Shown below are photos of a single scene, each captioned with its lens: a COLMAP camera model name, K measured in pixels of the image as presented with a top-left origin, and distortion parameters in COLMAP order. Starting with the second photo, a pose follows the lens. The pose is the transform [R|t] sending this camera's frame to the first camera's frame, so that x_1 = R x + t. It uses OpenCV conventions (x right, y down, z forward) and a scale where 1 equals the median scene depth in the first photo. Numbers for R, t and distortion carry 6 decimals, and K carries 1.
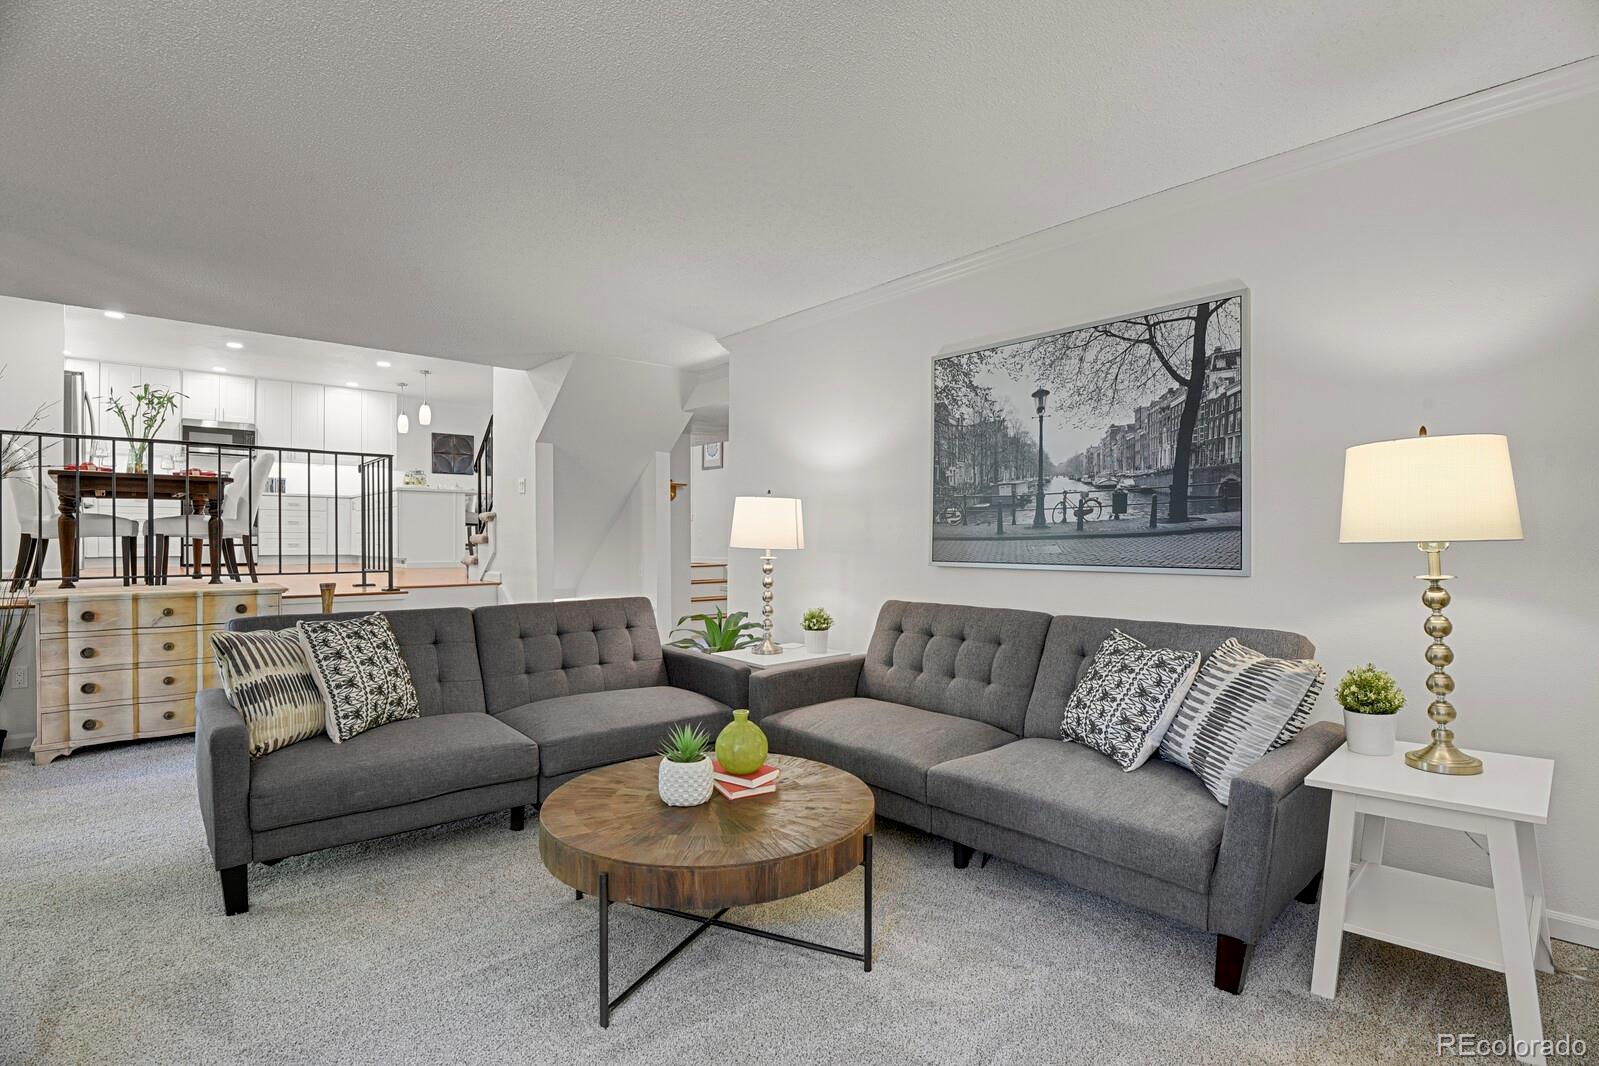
lens RADIAL K [[782.0, 0, 798.4], [0, 782.0, 538.1], [0, 0, 1]] dist [-0.021577, -0.004421]
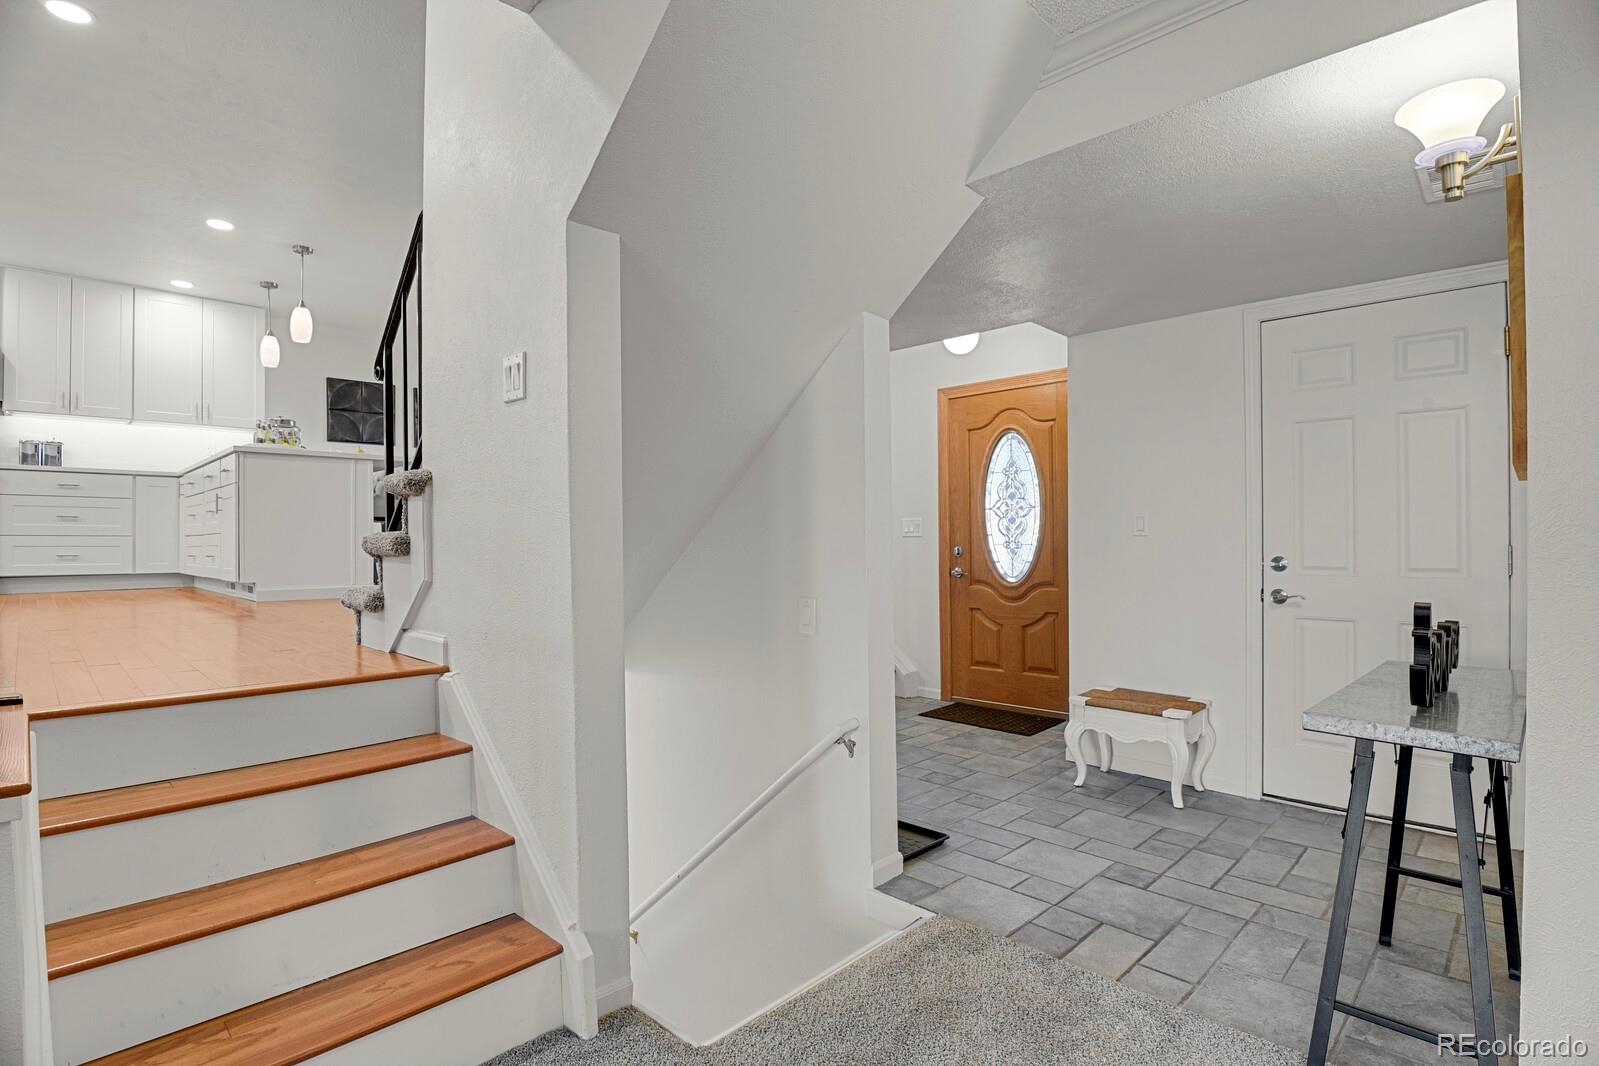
lens RADIAL K [[782.0, 0, 788.6], [0, 782.0, 541.5], [0, 0, 1]] dist [-0.021577, -0.004421]
pose [[0.998140, -0.007008, 0.060555, -0.336430], [0.007036, 0.999975, -0.000252, 0.001979], [-0.060551, 0.000678, 0.998165, 0.865485]]
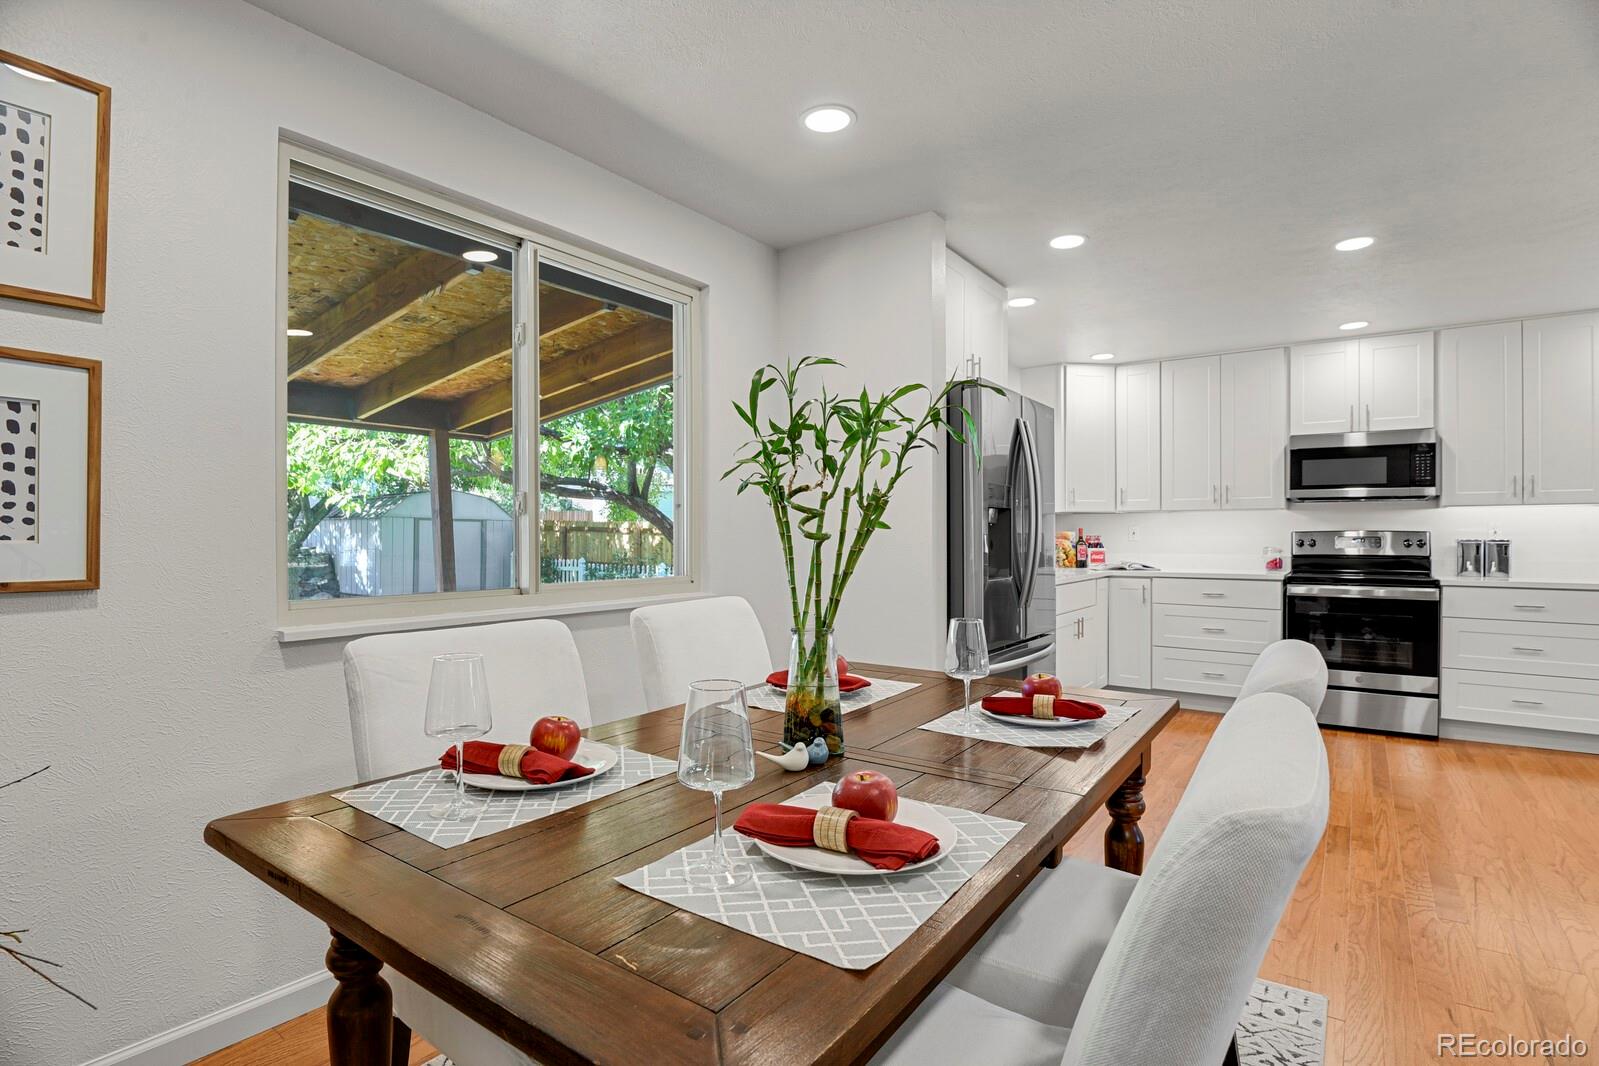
lens RADIAL K [[782.0, 0, 804.1], [0, 782.0, 538.6], [0, 0, 1]] dist [-0.021577, -0.004421]
pose [[0.222096, 0.002856, -0.975021, -0.715885], [0.000318, 0.999995, 0.003002, -0.175519], [0.975025, -0.000976, 0.222094, 1.117723]]
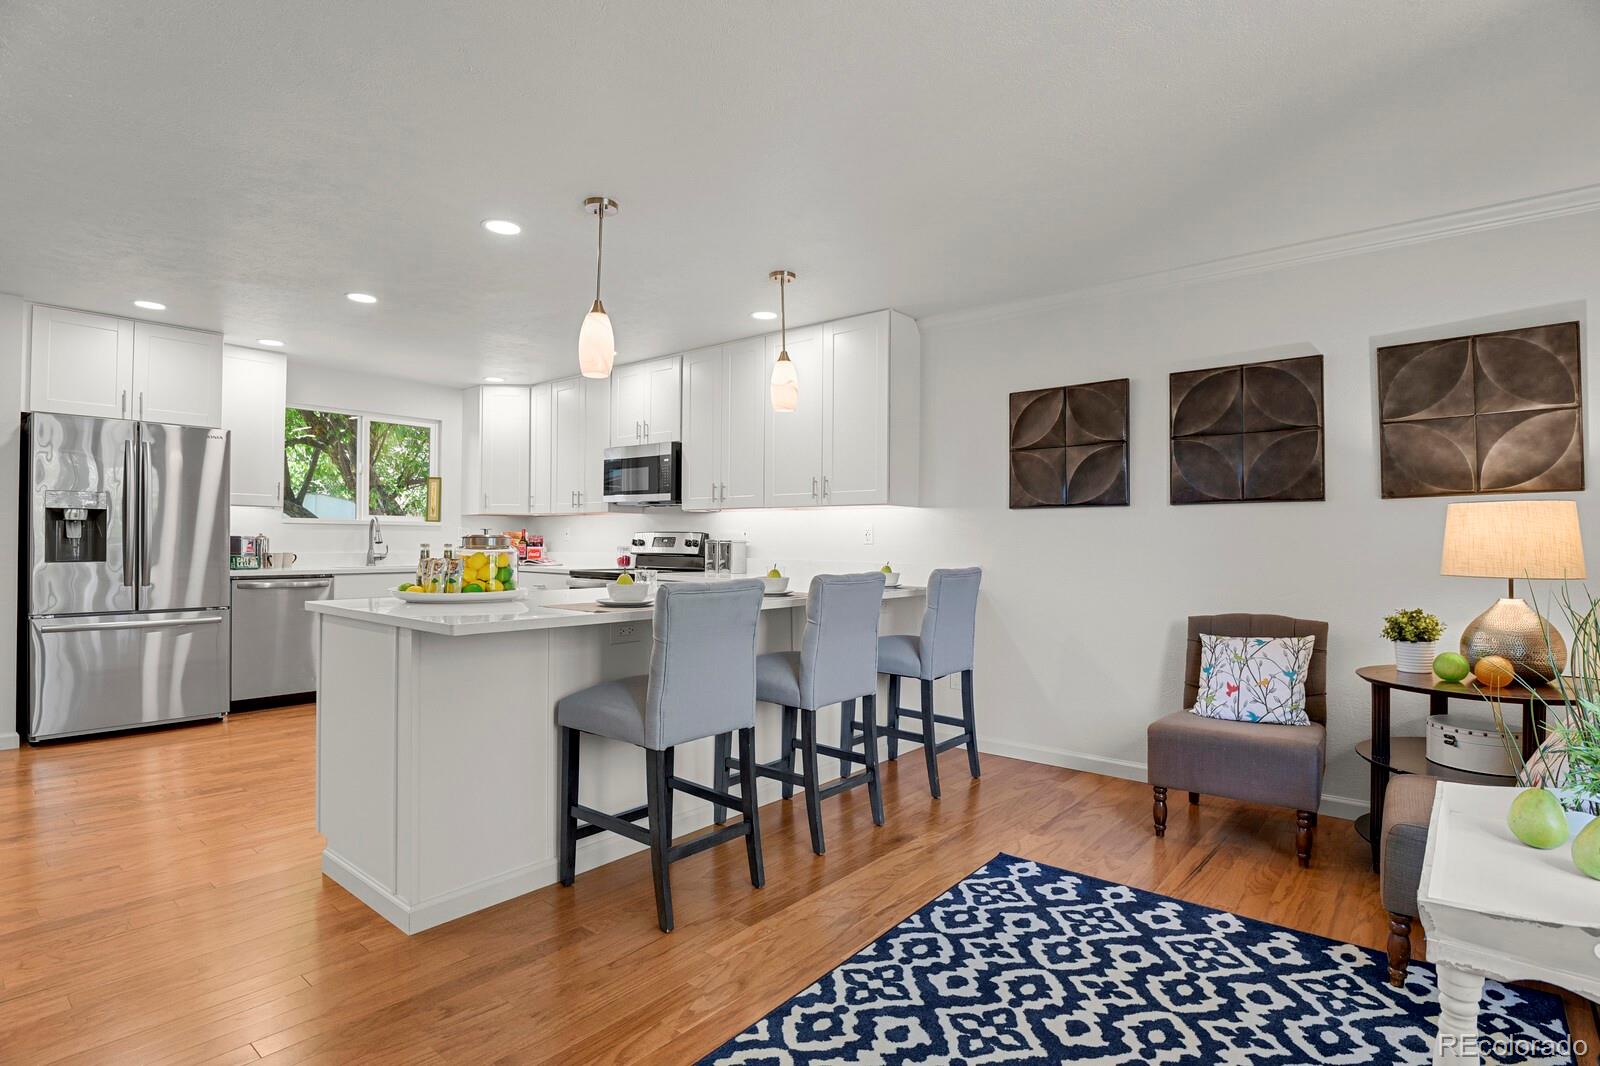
lens RADIAL K [[782.4, 0, 805.1], [0, 782.4, 527.9], [0, 0, 1]] dist [-0.021577, -0.004421]
pose [[0.159334, -0.009287, -0.987181, -0.348441], [-0.002687, 0.999948, -0.009841, -0.177608], [0.987221, 0.004220, 0.159301, 2.118514]]
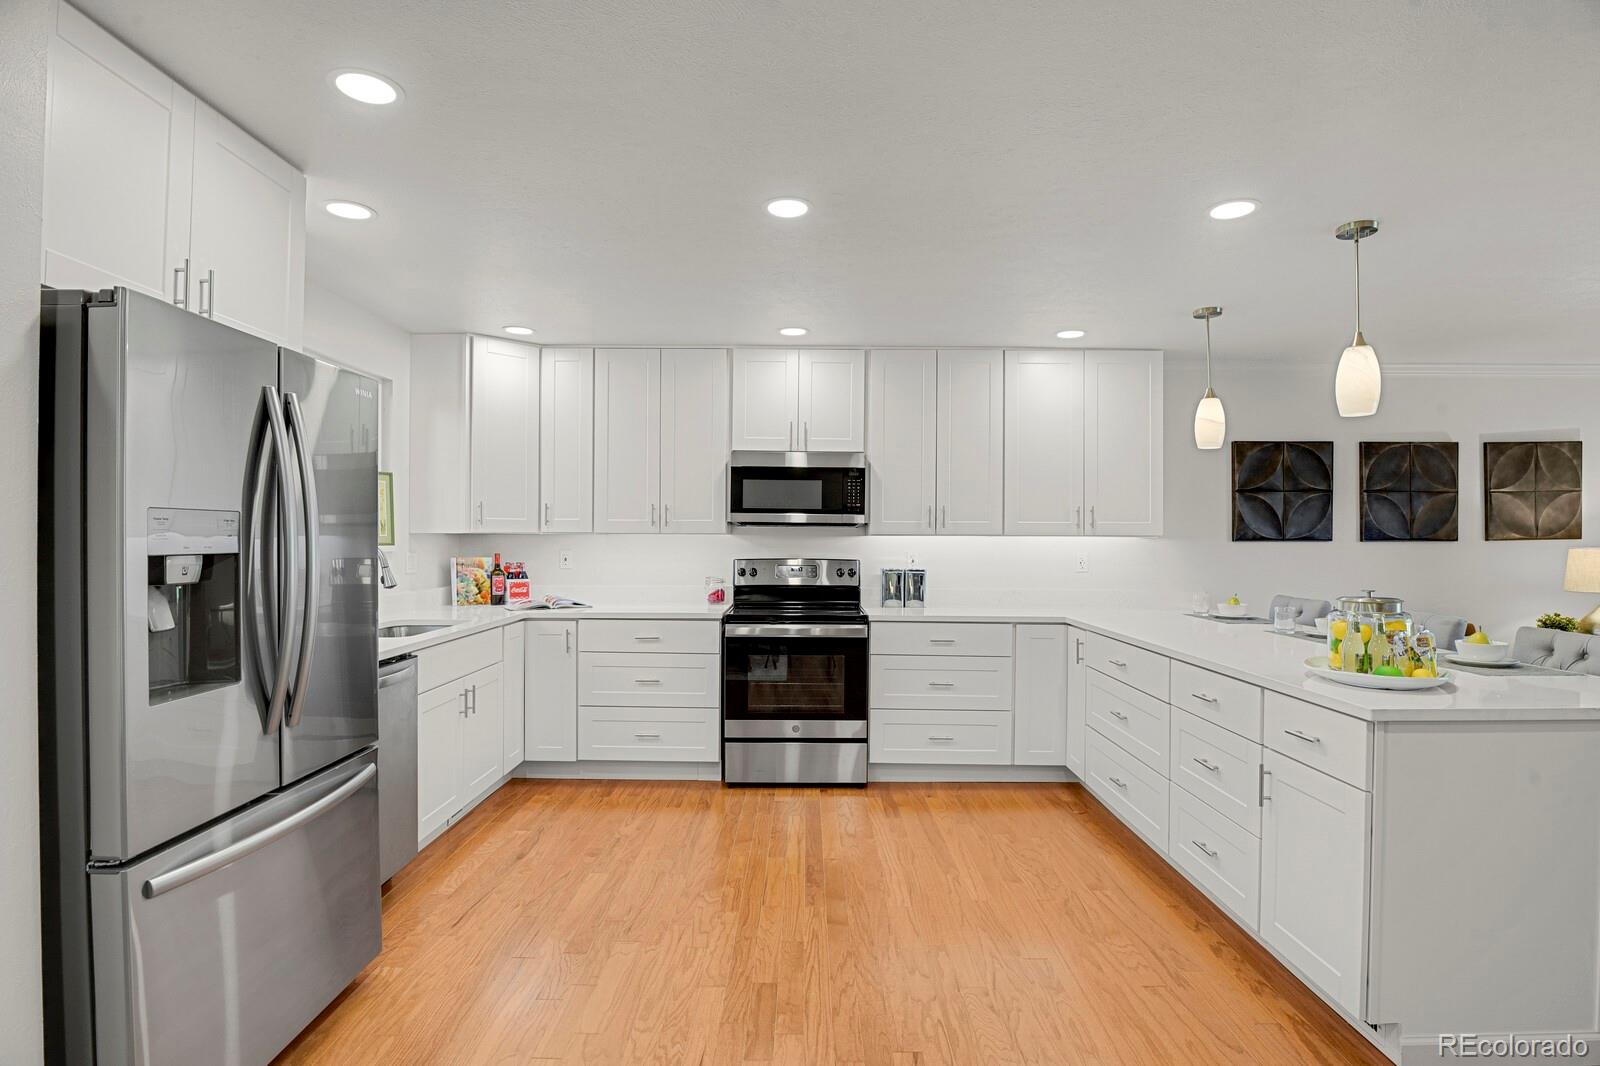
lens RADIAL K [[782.4, 0, 805.9], [0, 782.4, 535.8], [0, 0, 1]] dist [-0.021577, -0.004421]
pose [[0.746747, 0.002125, -0.665105, -0.916144], [-0.004950, 0.999985, -0.002362, -0.209789], [0.665090, 0.005056, 0.746746, 1.366071]]
